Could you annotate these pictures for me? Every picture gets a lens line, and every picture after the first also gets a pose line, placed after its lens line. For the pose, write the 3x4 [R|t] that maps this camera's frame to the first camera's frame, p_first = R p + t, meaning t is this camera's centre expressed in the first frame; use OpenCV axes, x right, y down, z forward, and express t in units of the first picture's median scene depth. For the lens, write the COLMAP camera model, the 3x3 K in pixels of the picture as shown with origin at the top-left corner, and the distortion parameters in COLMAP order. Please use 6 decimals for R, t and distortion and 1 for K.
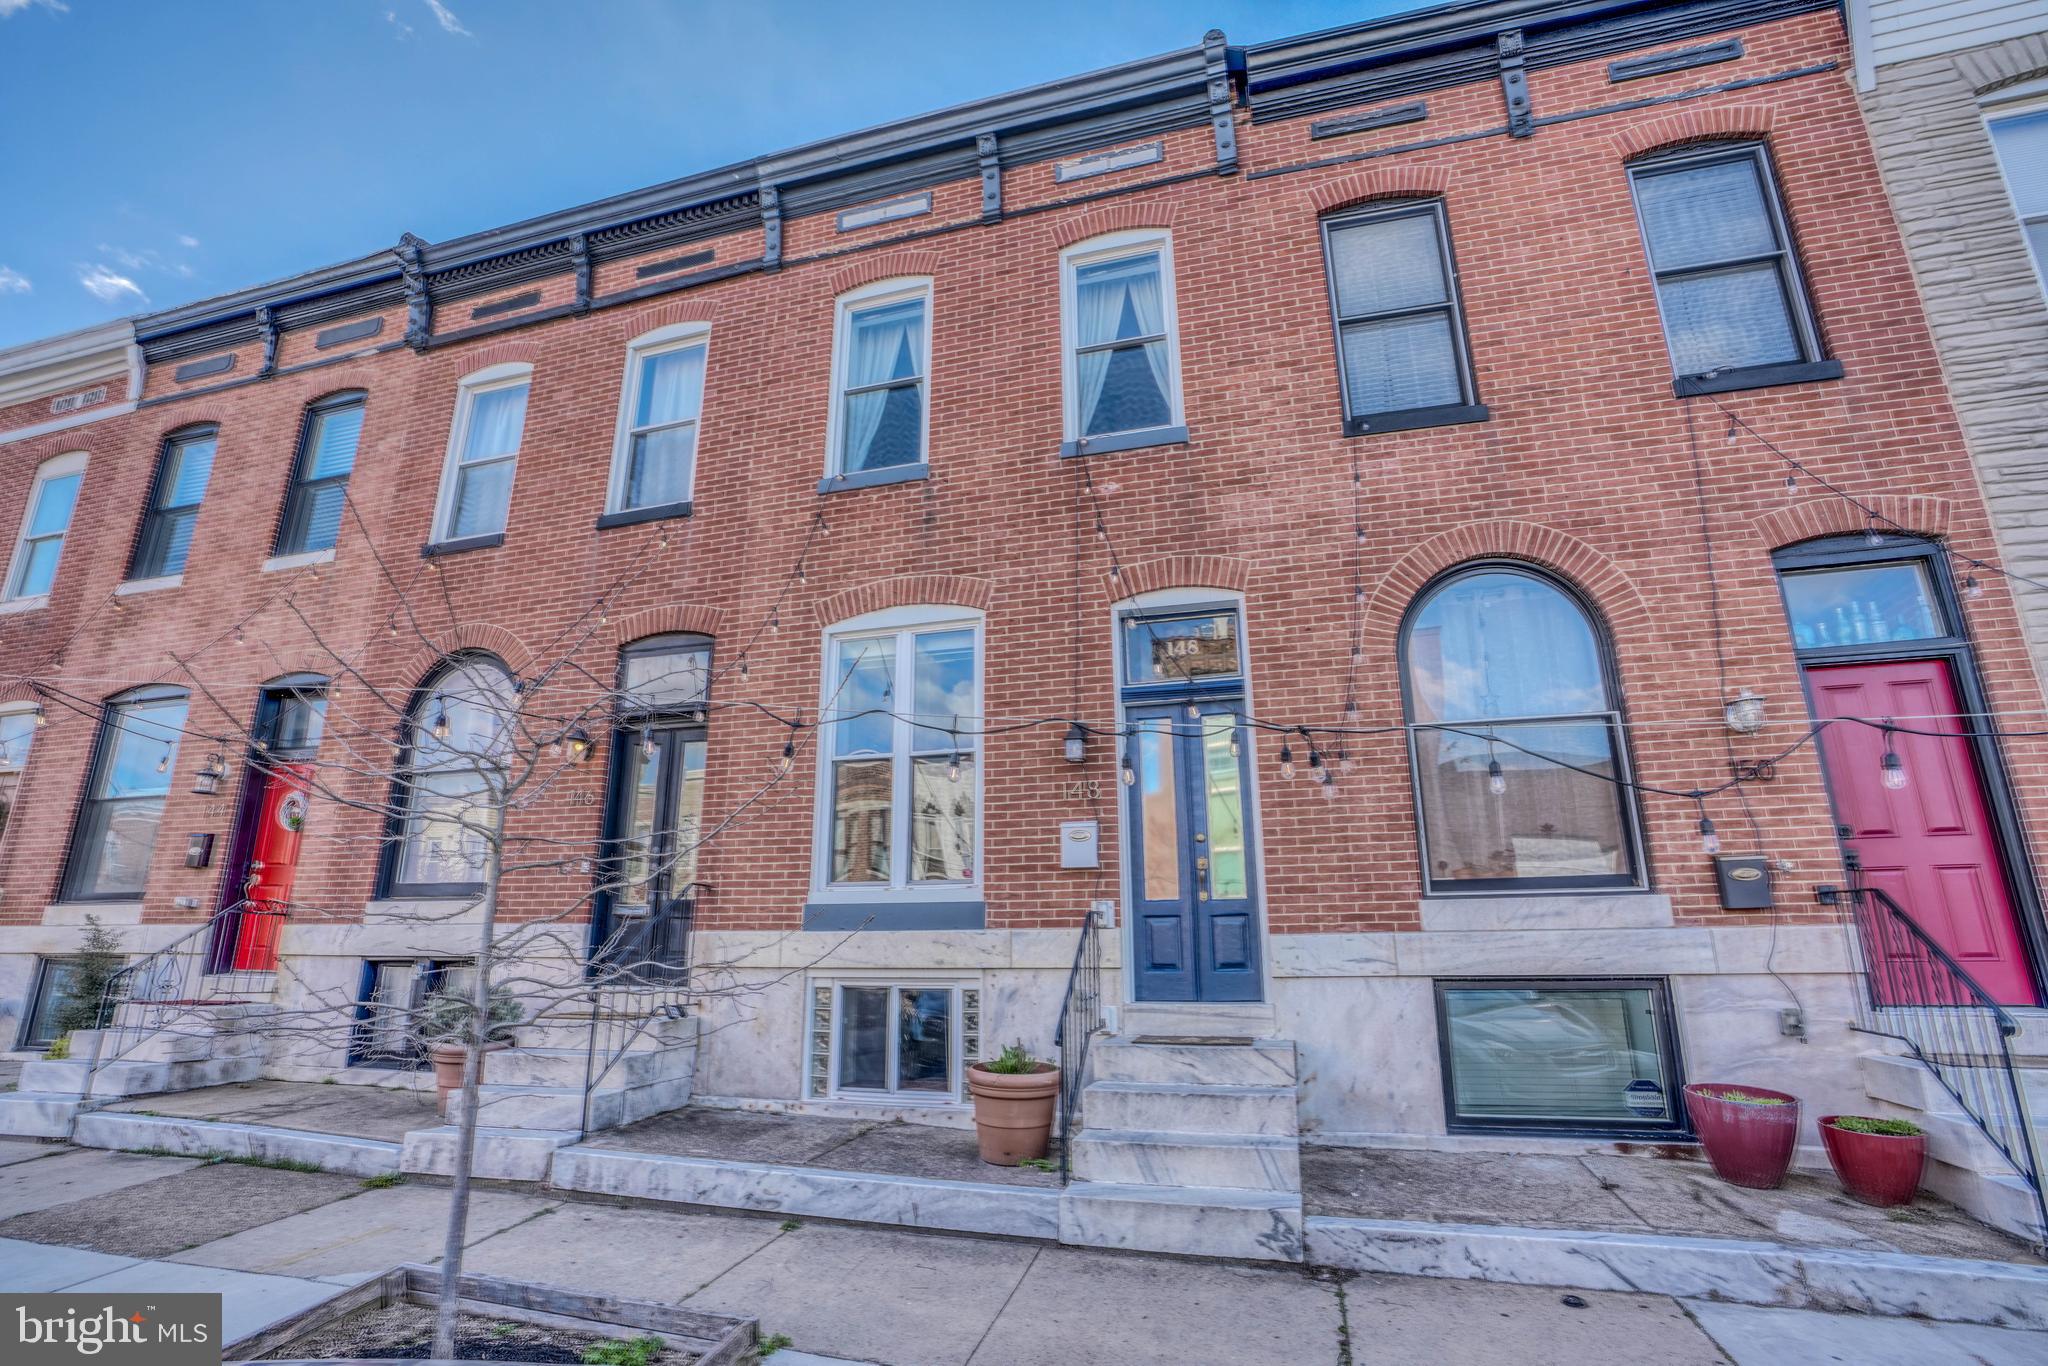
lens RADIAL K [[948.6, 0, 1018.1], [0, 948.6, 670.6], [0, 0, 1]] dist [-0.063858, 0.021186]
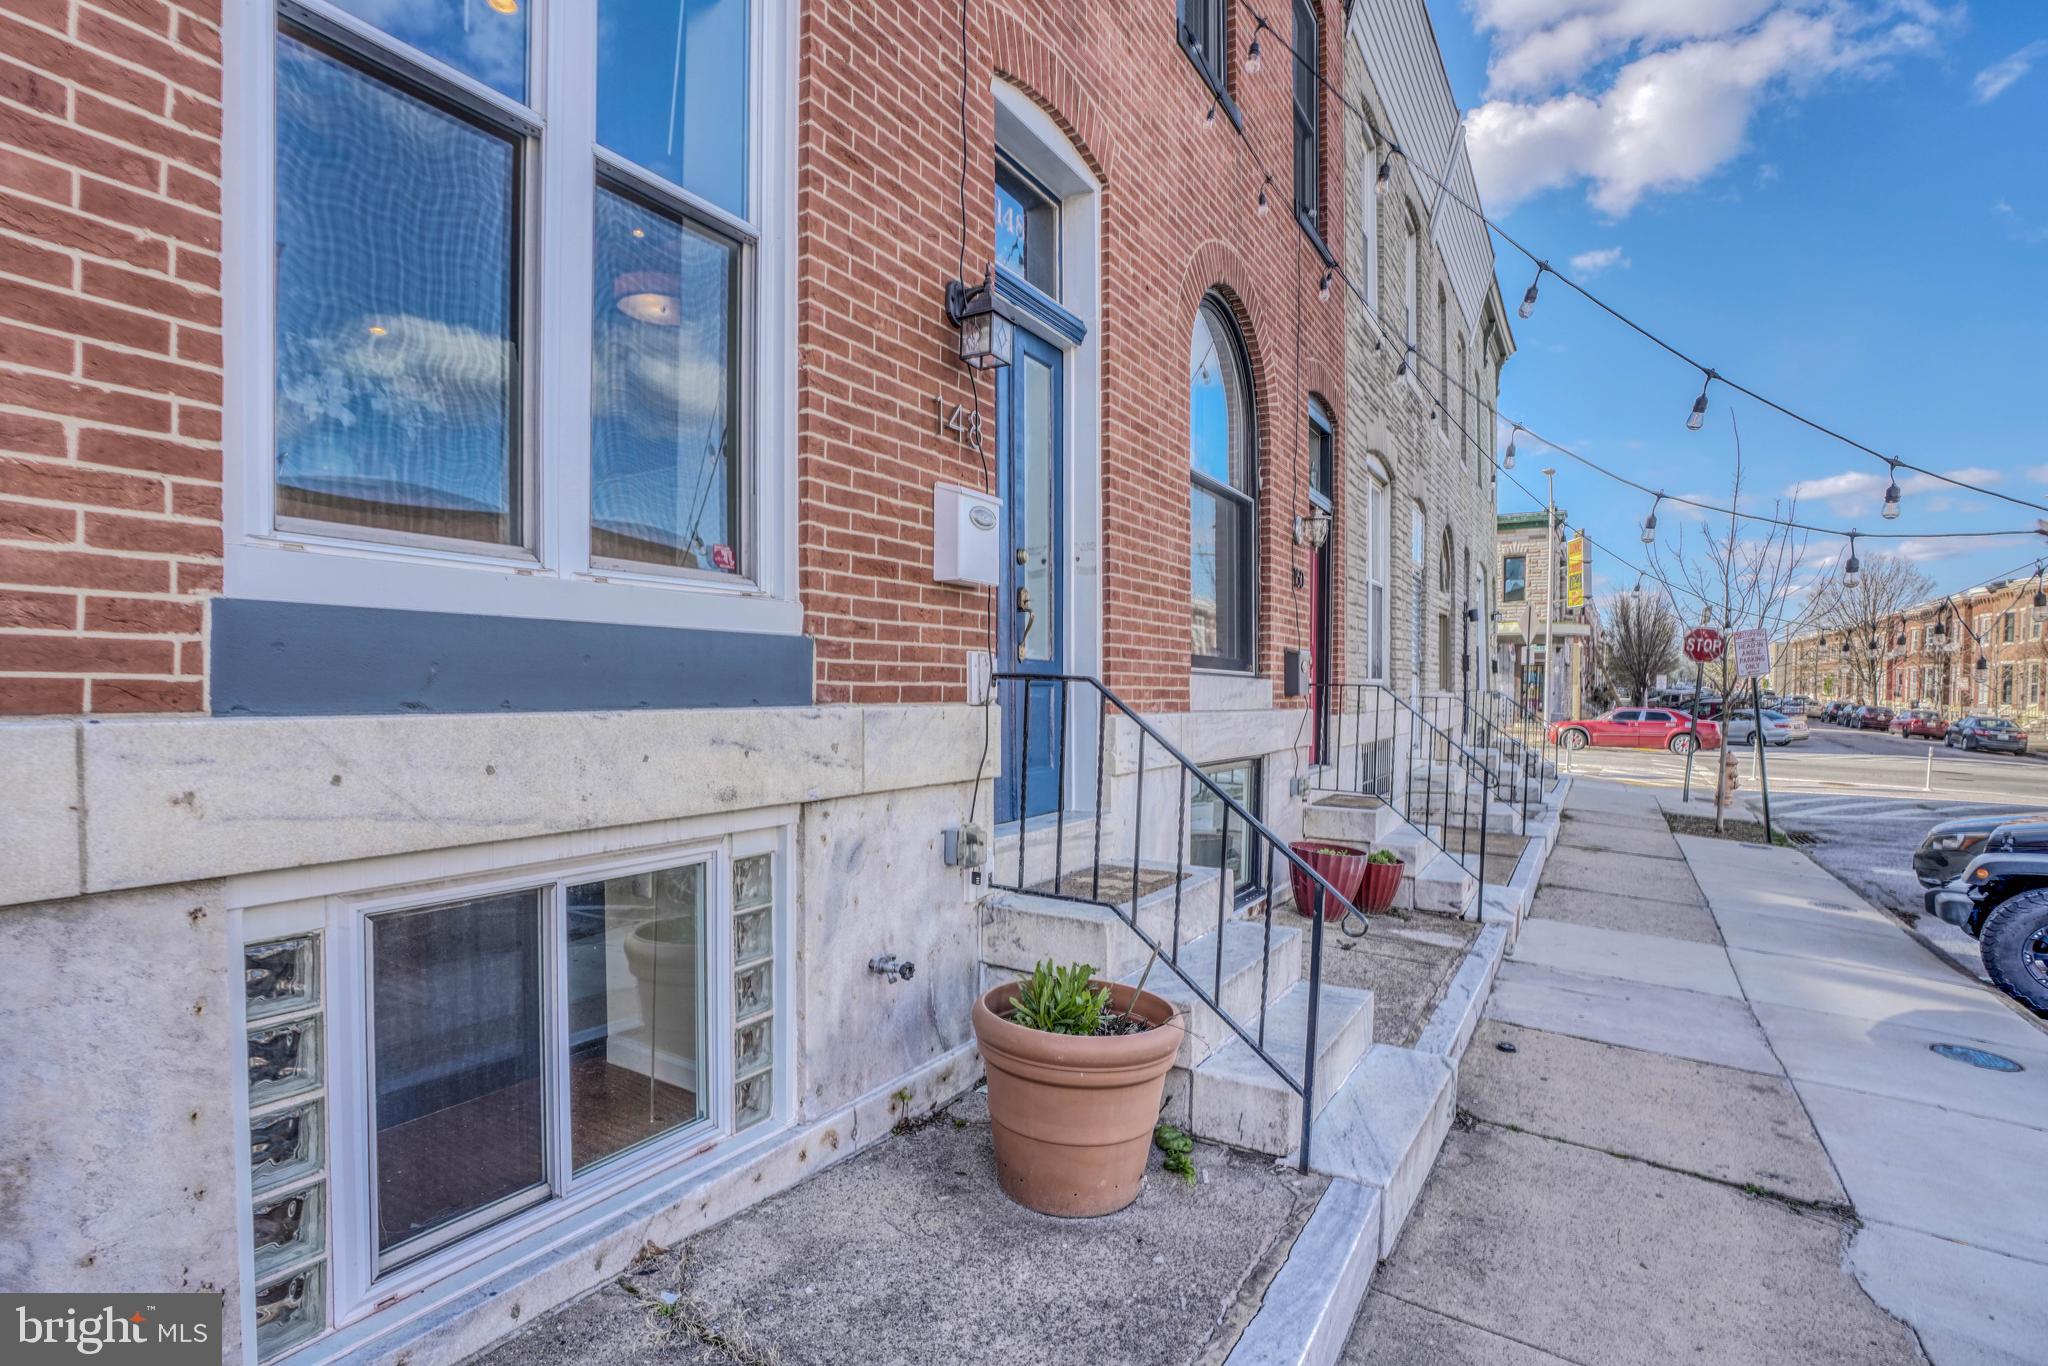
lens RADIAL K [[968.4, 0, 1024.0], [0, 968.4, 683.0], [0, 0, 1]] dist [-0.068945, 0.000083]
pose [[0.270397, 0.006598, 0.962726, -0.399733], [-0.301124, 0.950384, 0.078062, 0.204722], [-0.914445, -0.311008, 0.258968, 0.810118]]
